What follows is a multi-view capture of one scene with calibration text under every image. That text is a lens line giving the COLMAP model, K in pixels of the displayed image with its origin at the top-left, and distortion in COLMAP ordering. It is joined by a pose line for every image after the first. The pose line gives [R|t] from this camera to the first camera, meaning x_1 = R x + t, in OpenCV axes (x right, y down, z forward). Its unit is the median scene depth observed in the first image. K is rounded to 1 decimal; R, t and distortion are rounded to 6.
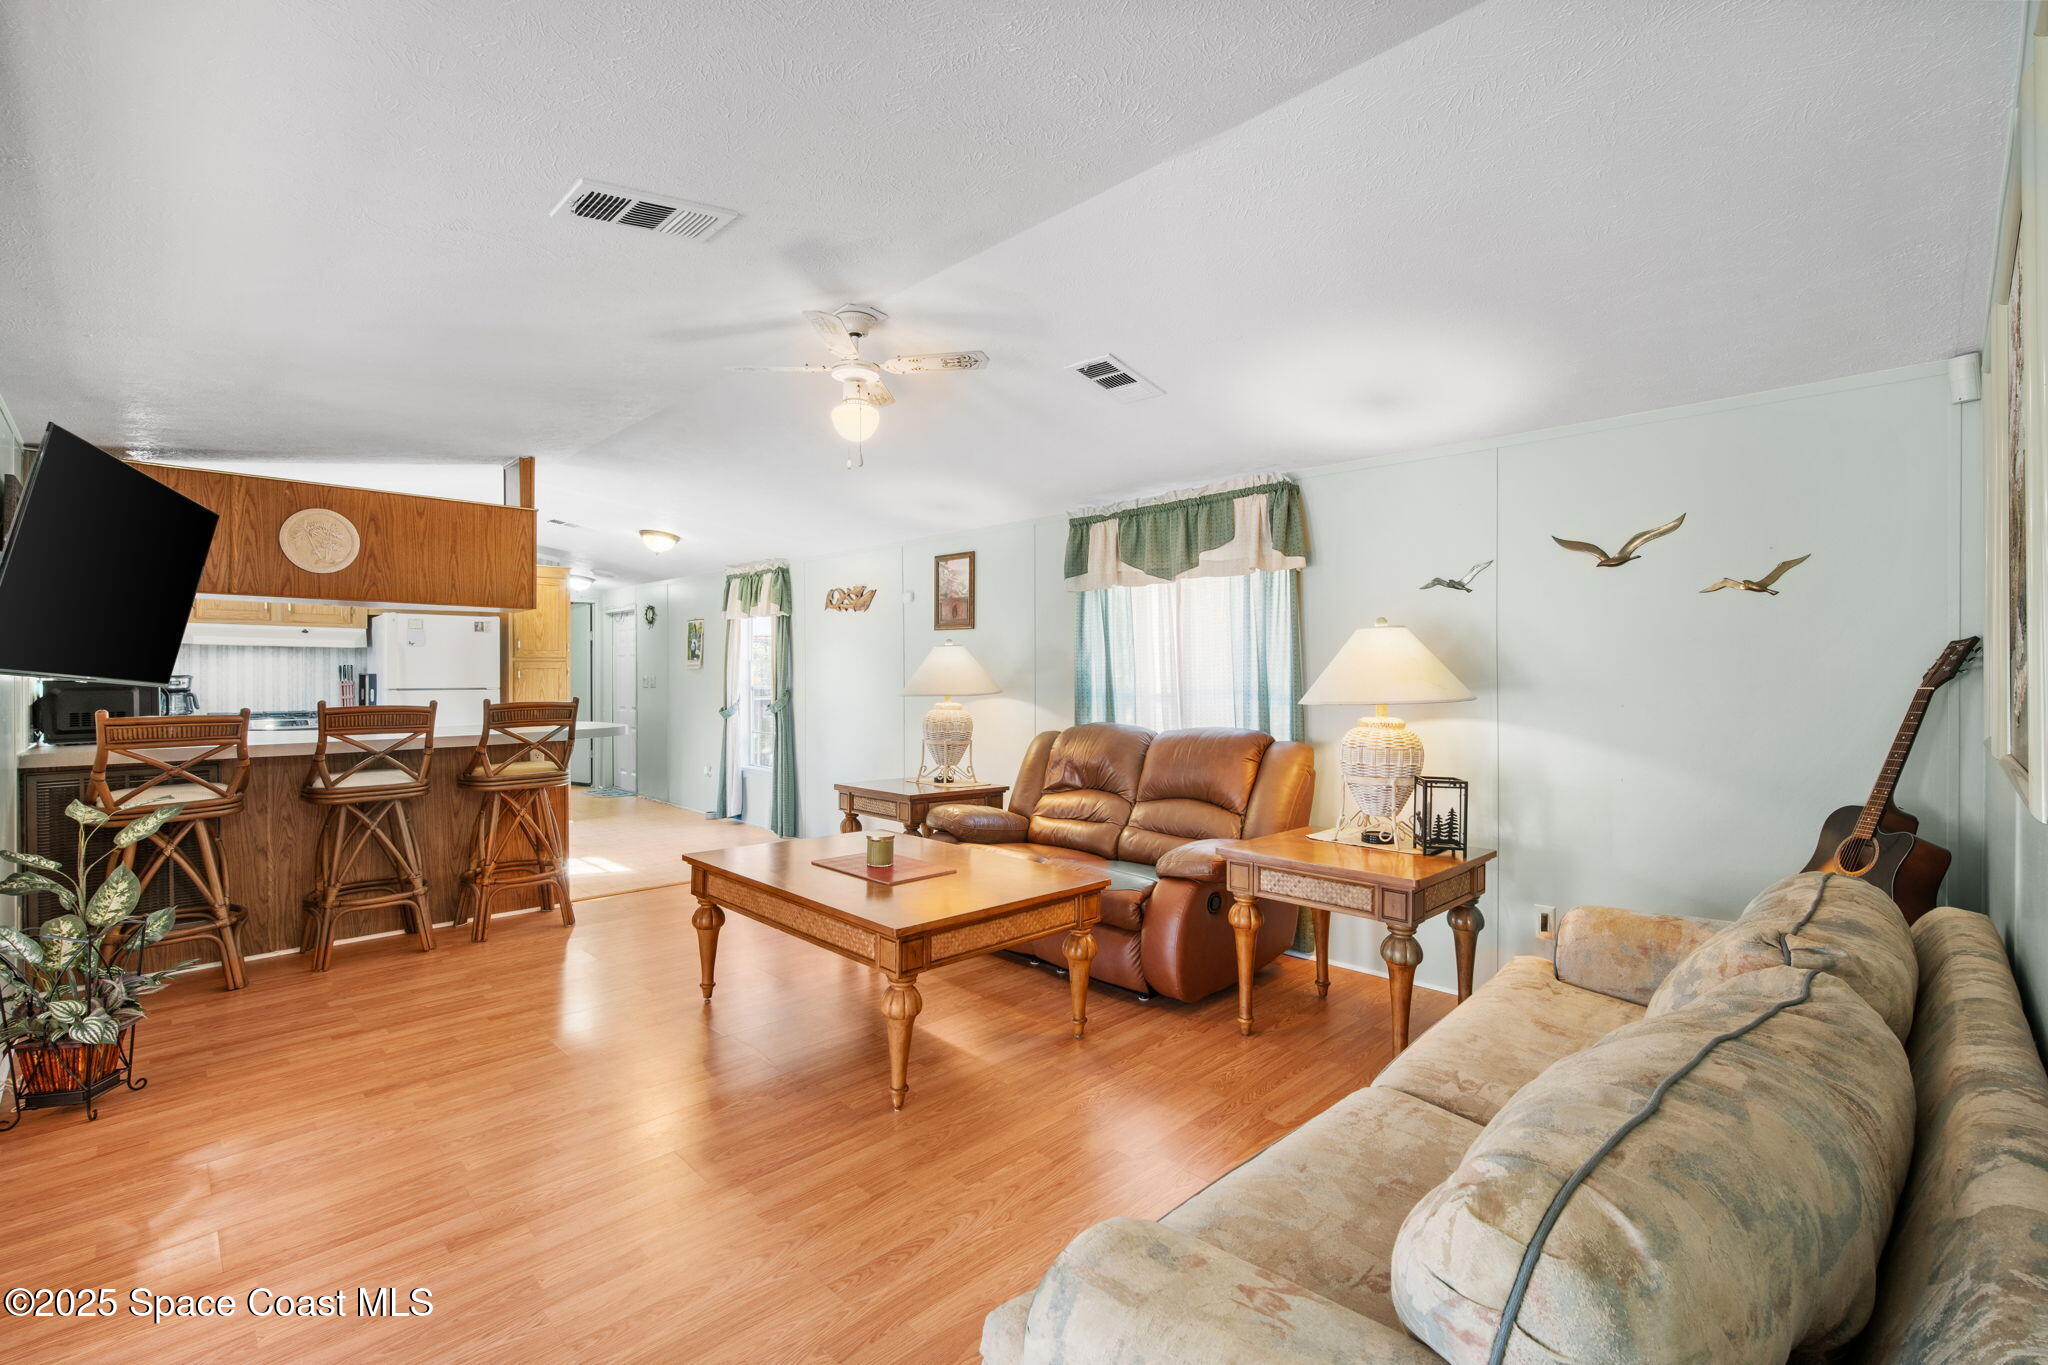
lens RADIAL K [[900.8, 0, 1019.4], [0, 900.8, 679.4], [0, 0, 1]] dist [-0.012416, 0.002958]
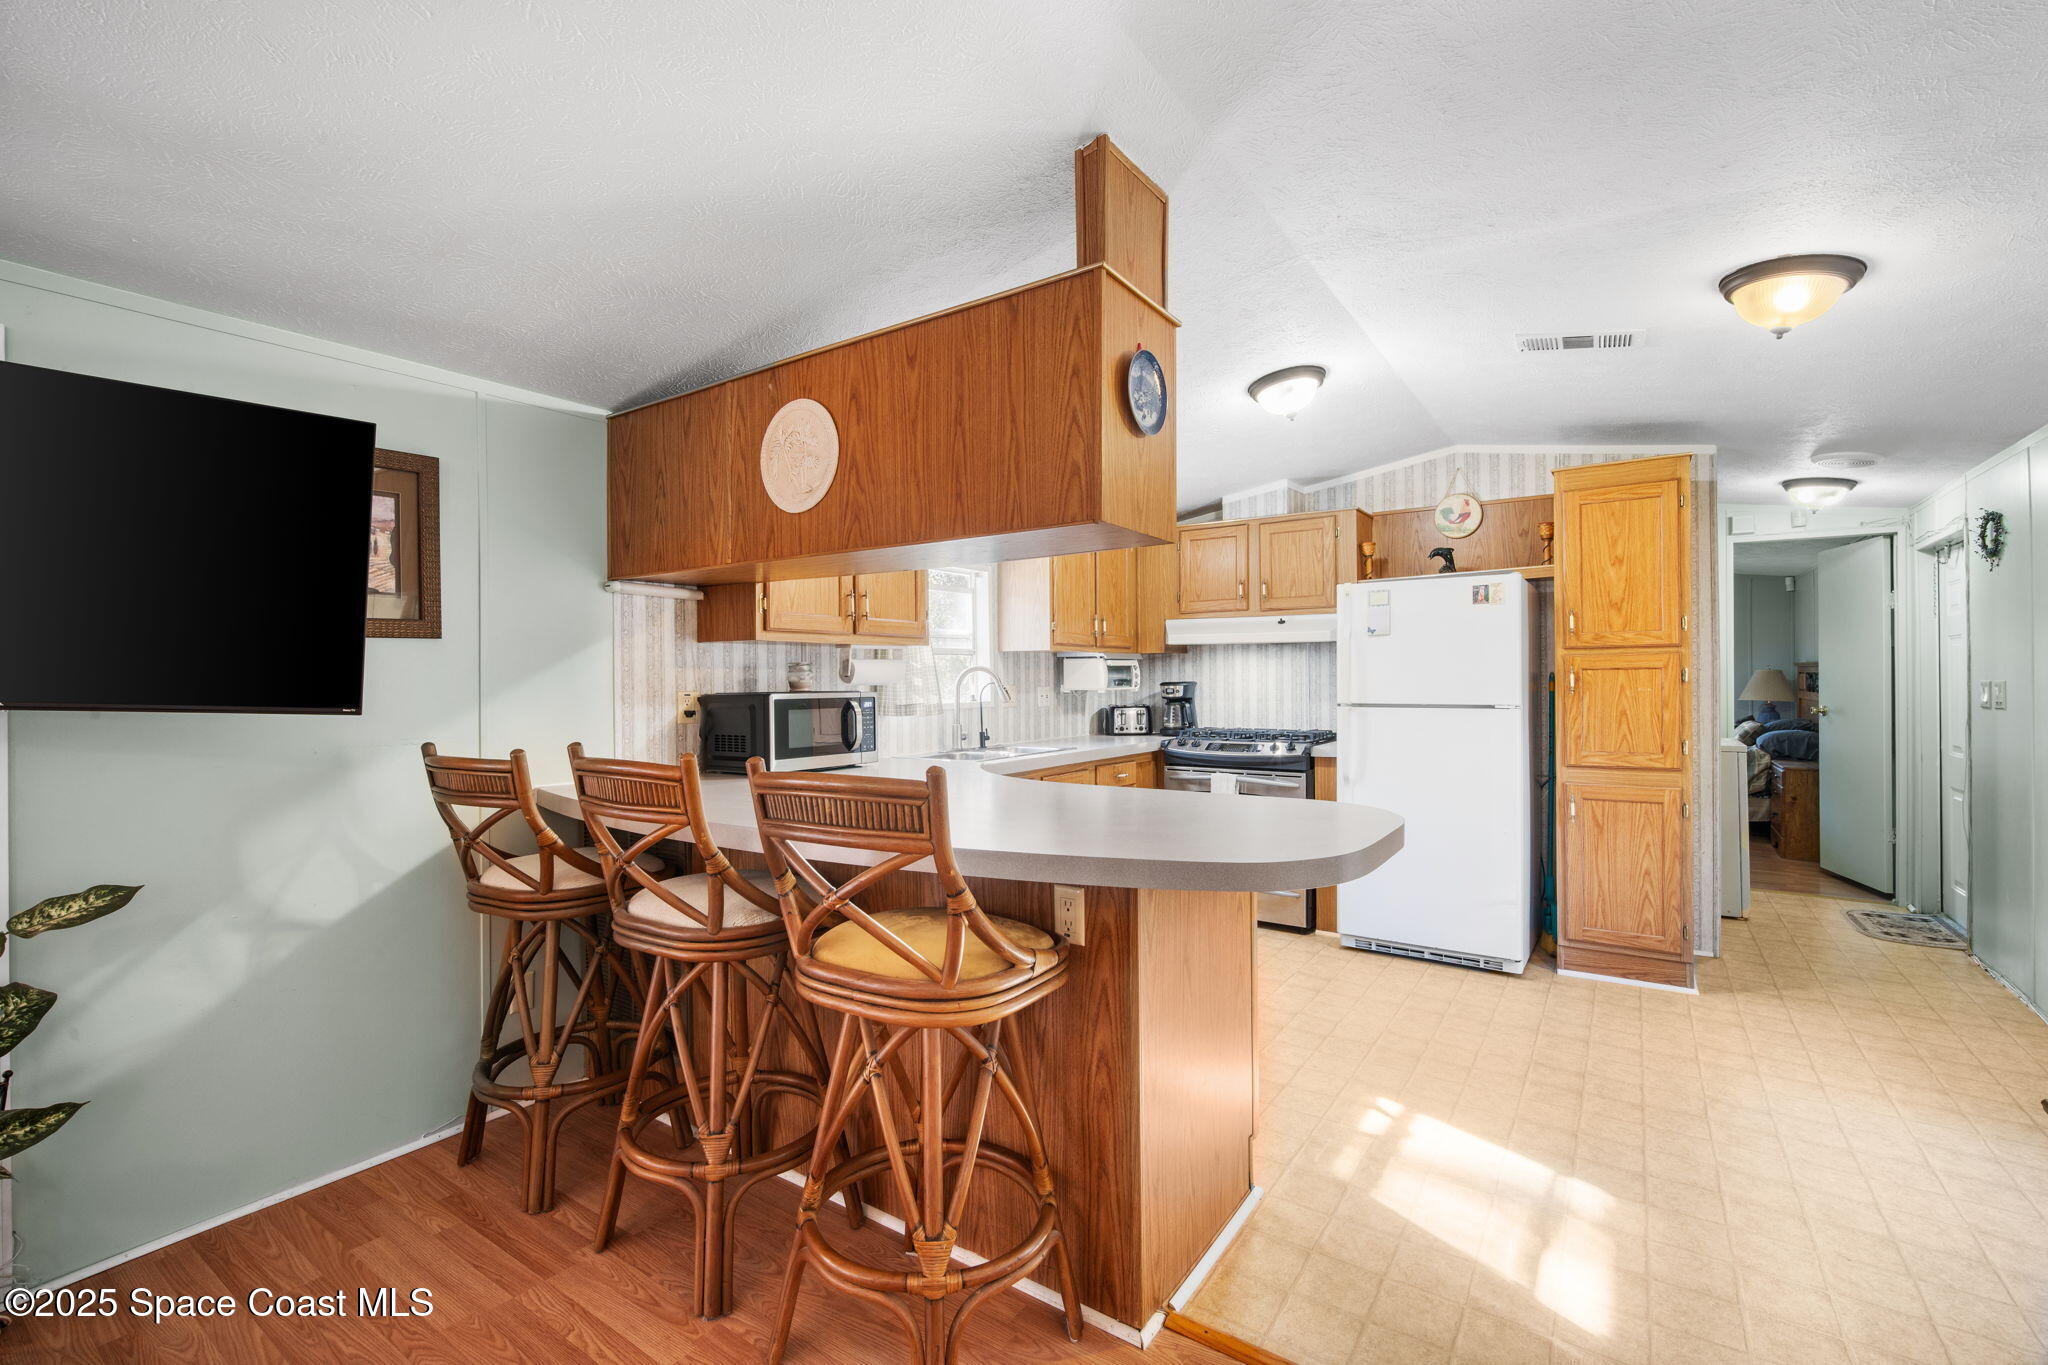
lens RADIAL K [[900.8, 0, 1025.6], [0, 900.8, 674.4], [0, 0, 1]] dist [-0.012416, 0.002958]
pose [[0.194487, -0.002094, -0.980903, -0.127261], [0.002464, 0.999996, -0.001647, -0.010151], [0.980902, -0.002096, 0.194491, 0.669446]]
